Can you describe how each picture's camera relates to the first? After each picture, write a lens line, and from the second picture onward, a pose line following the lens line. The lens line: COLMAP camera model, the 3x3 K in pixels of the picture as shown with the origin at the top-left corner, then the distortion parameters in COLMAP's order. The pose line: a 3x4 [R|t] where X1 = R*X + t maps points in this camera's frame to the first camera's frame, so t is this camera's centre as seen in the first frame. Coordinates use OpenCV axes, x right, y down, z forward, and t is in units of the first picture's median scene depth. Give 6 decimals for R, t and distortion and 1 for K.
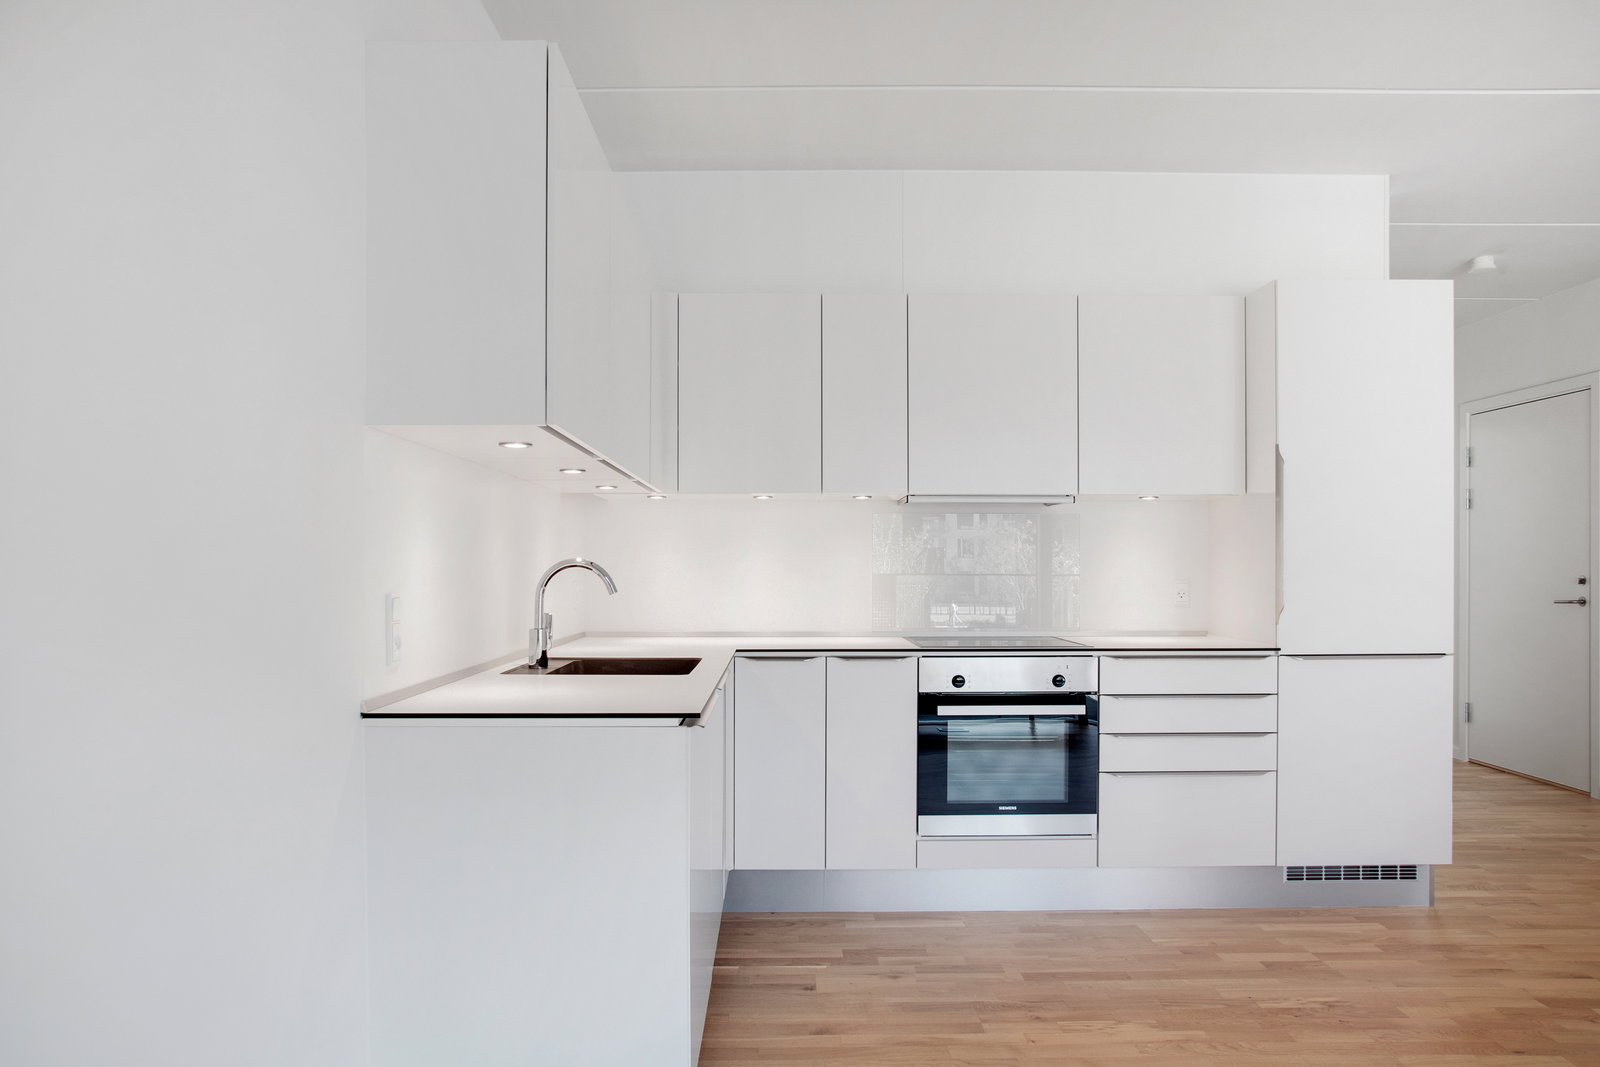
lens RADIAL K [[1055.8, 0, 793.1], [0, 1055.8, 568.4], [0, 0, 1]] dist [0.027359, 0.002915]
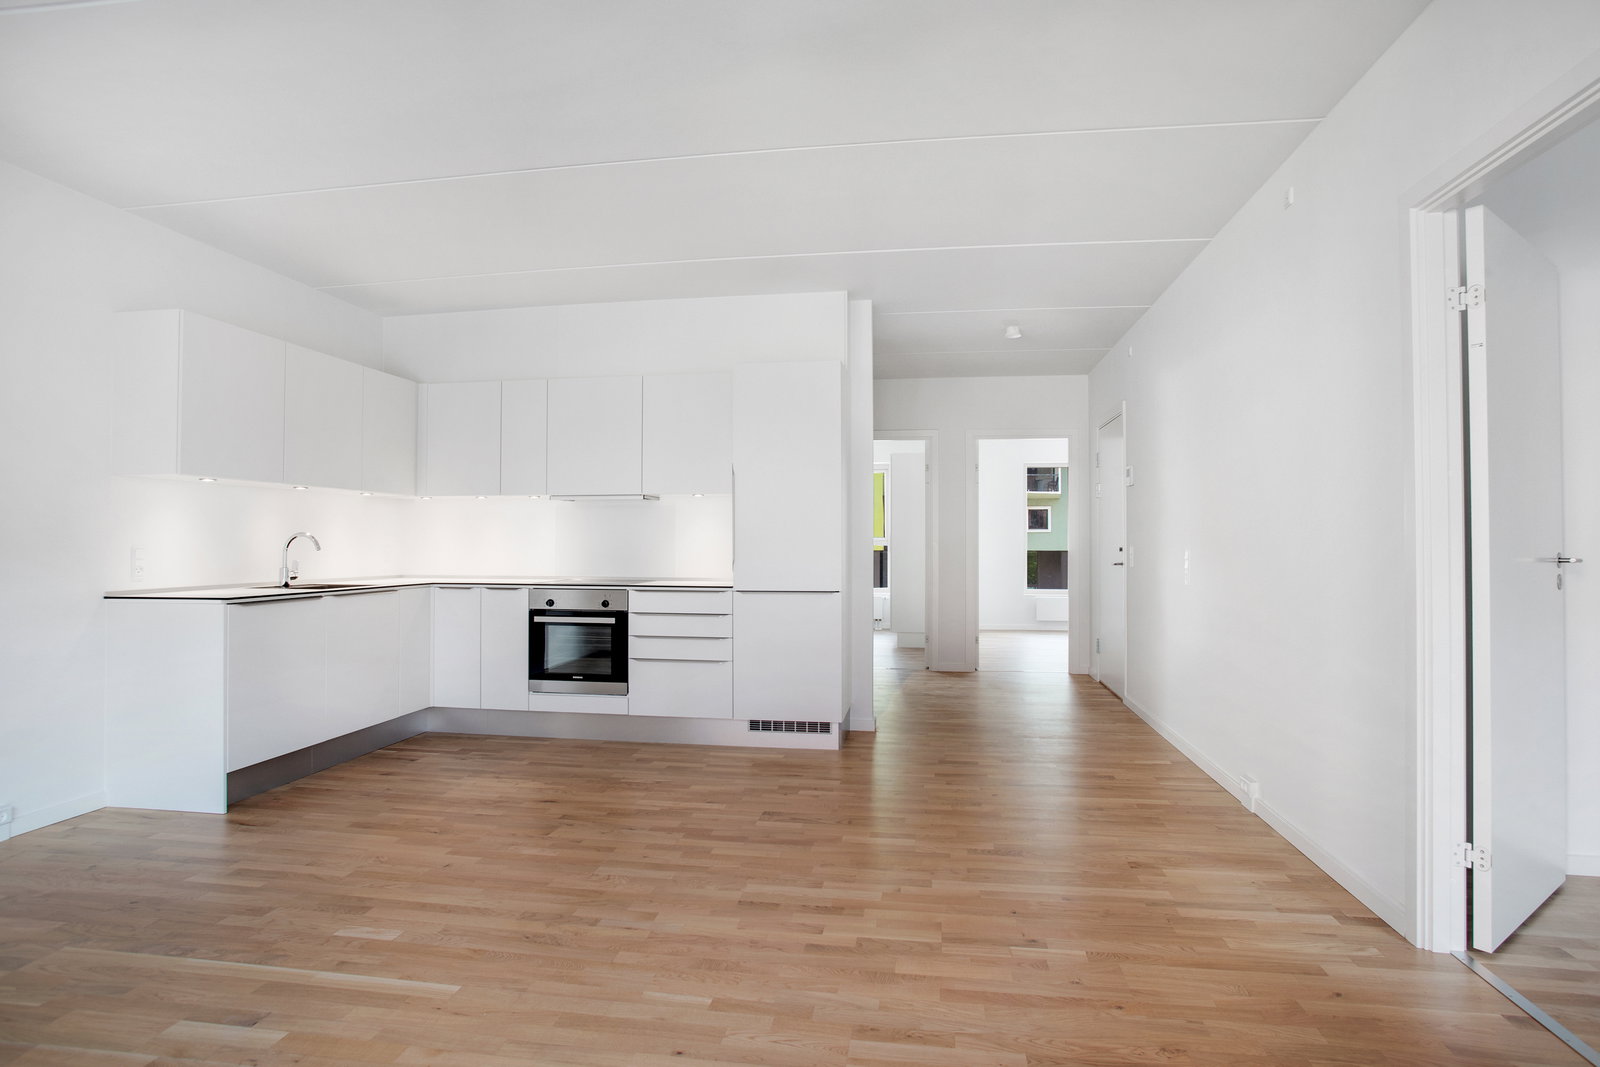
lens RADIAL K [[876.2, 0, 808.4], [0, 876.2, 540.8], [0, 0, 1]] dist [-0.026515, 0.000196]
pose [[0.982016, 0.004660, -0.188741, 0.833291], [-0.004978, 0.999987, -0.001215, 0.005646], [0.188733, 0.002133, 0.982026, -0.313597]]
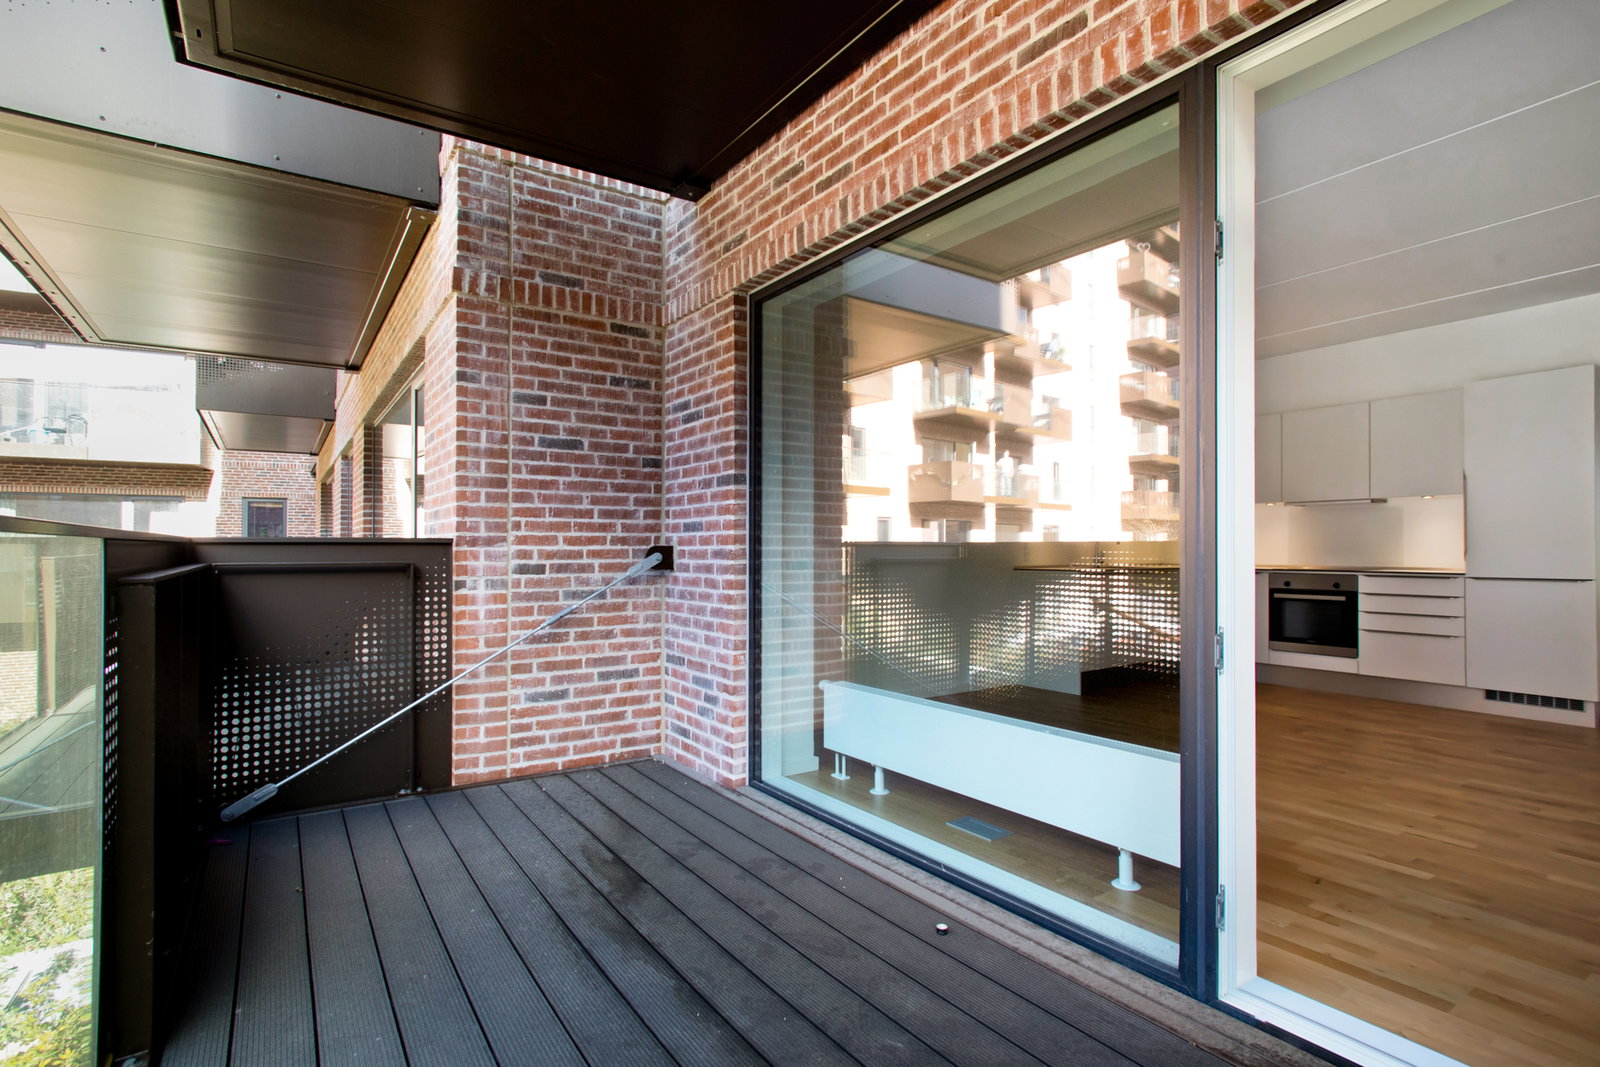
lens RADIAL K [[791.1, 0, 811.2], [0, 791.1, 543.7], [0, 0, 1]] dist [0.003585, 0.002384]
pose [[0.557213, -0.002192, -0.830367, 1.001962], [0.000795, 0.999997, -0.002106, 0.023183], [0.830369, 0.000514, 0.557213, -0.803940]]
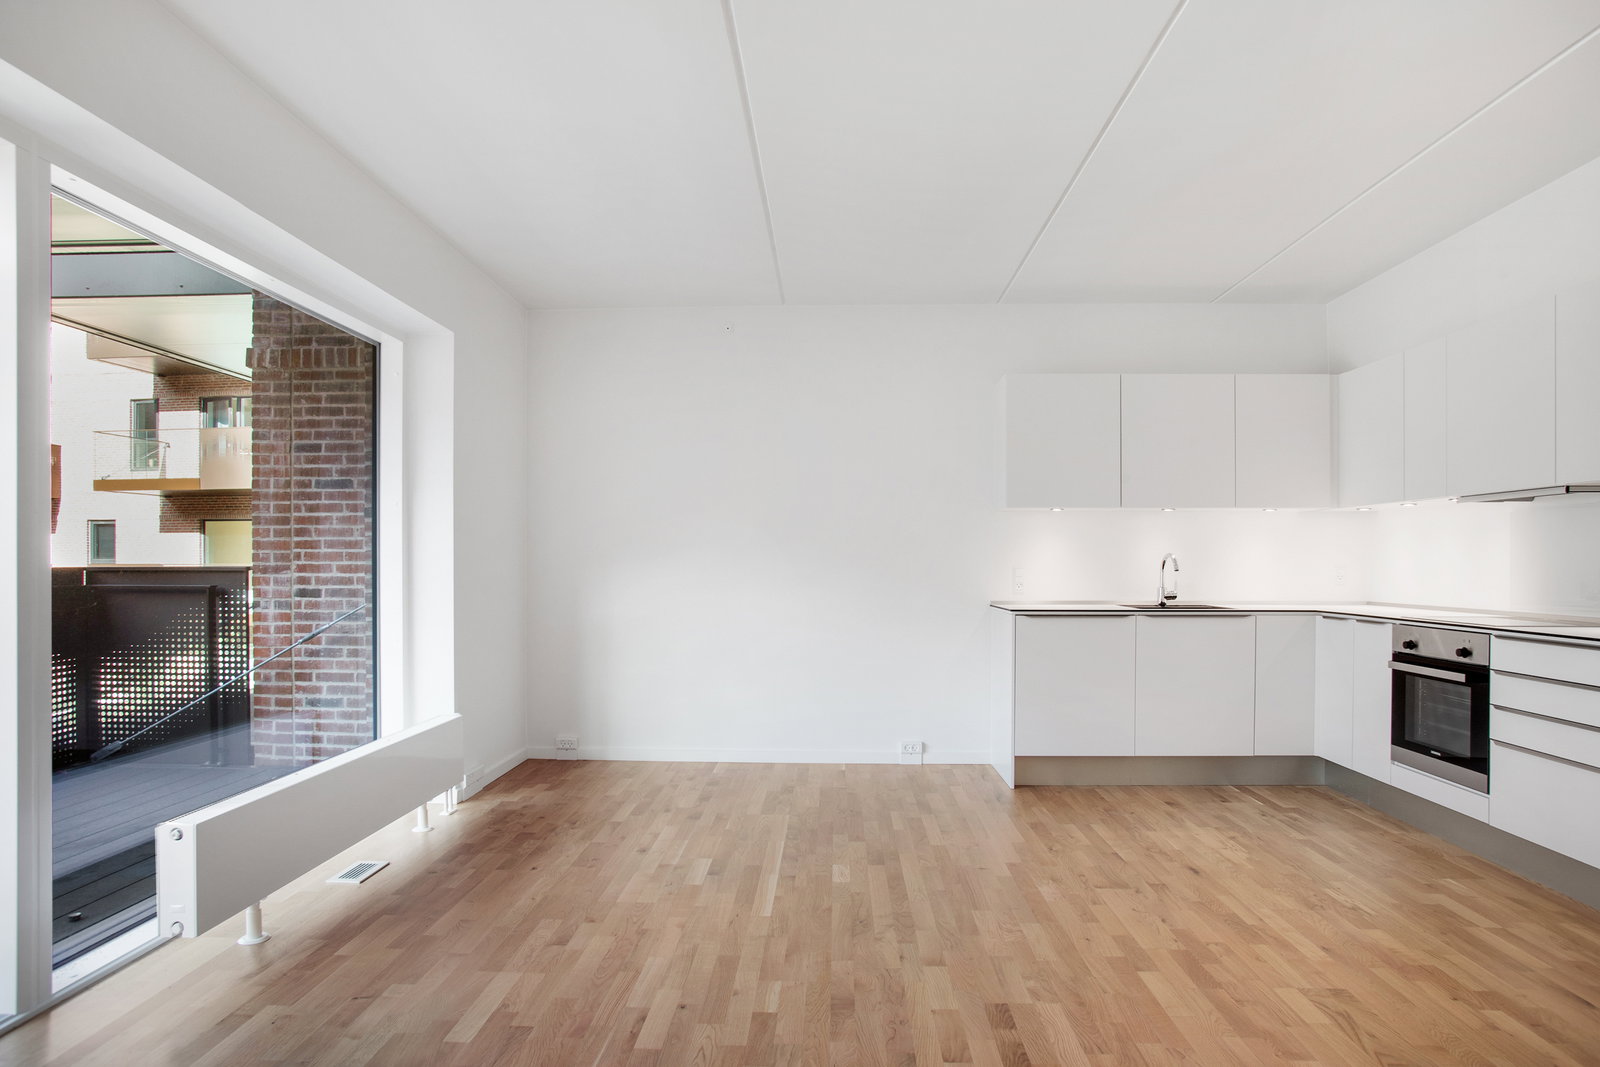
lens RADIAL K [[931.3, 0, 774.2], [0, 931.3, 565.5], [0, 0, 1]] dist [-0.003484, 0.001564]
pose [[-0.078118, 0.006502, -0.996923, 1.316699], [0.001931, 0.999978, 0.006371, 0.003468], [0.996942, -0.001428, -0.078128, 0.330533]]
